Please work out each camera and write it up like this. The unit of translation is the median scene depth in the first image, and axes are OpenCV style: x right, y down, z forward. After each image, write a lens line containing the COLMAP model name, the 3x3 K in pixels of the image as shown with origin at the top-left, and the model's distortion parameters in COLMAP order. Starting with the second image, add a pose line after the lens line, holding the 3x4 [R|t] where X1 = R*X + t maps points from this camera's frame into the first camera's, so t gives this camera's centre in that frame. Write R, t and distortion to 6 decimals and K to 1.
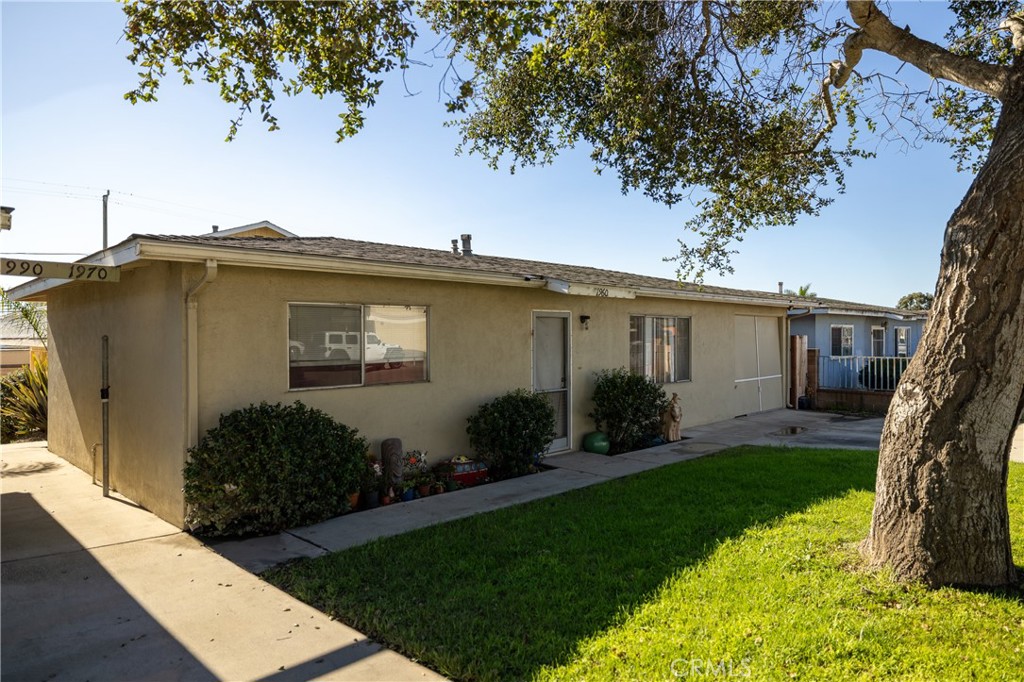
lens RADIAL K [[630.9, 0, 512.0], [0, 630.9, 341.0], [0, 0, 1]] dist [-0.004645, -0.002127]
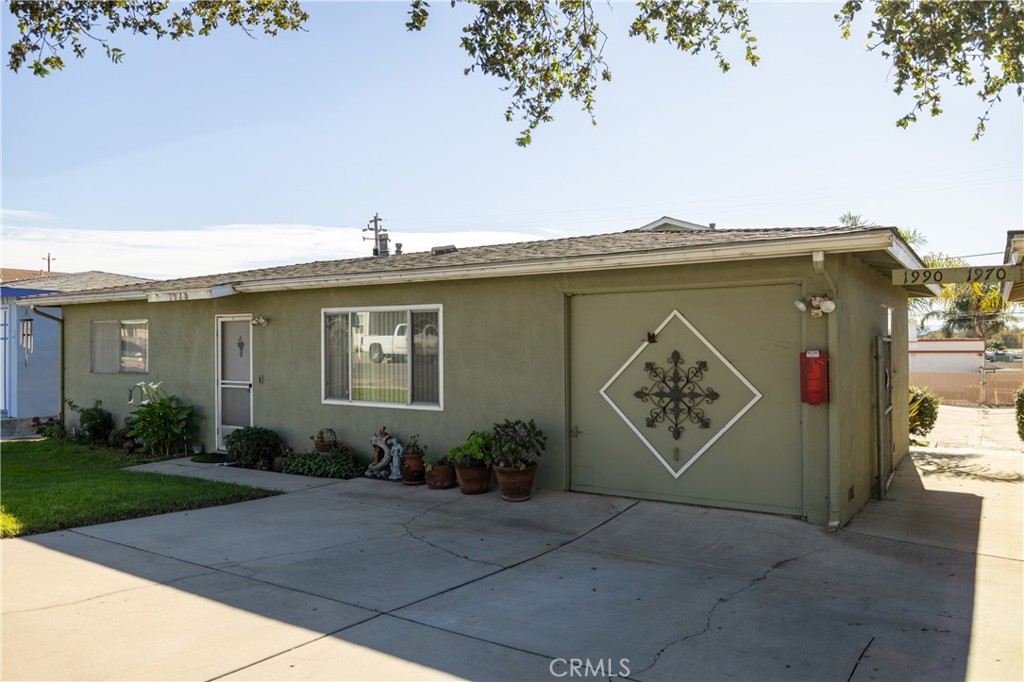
lens RADIAL K [[789.7, 0, 512.0], [0, 789.7, 341.0], [0, 0, 1]] dist [-0.000388, -0.000623]
pose [[0.191833, -0.004865, -0.981415, 0.459955], [0.001853, 0.999988, -0.004595, -0.001004], [0.981426, -0.000937, 0.191840, 0.046352]]
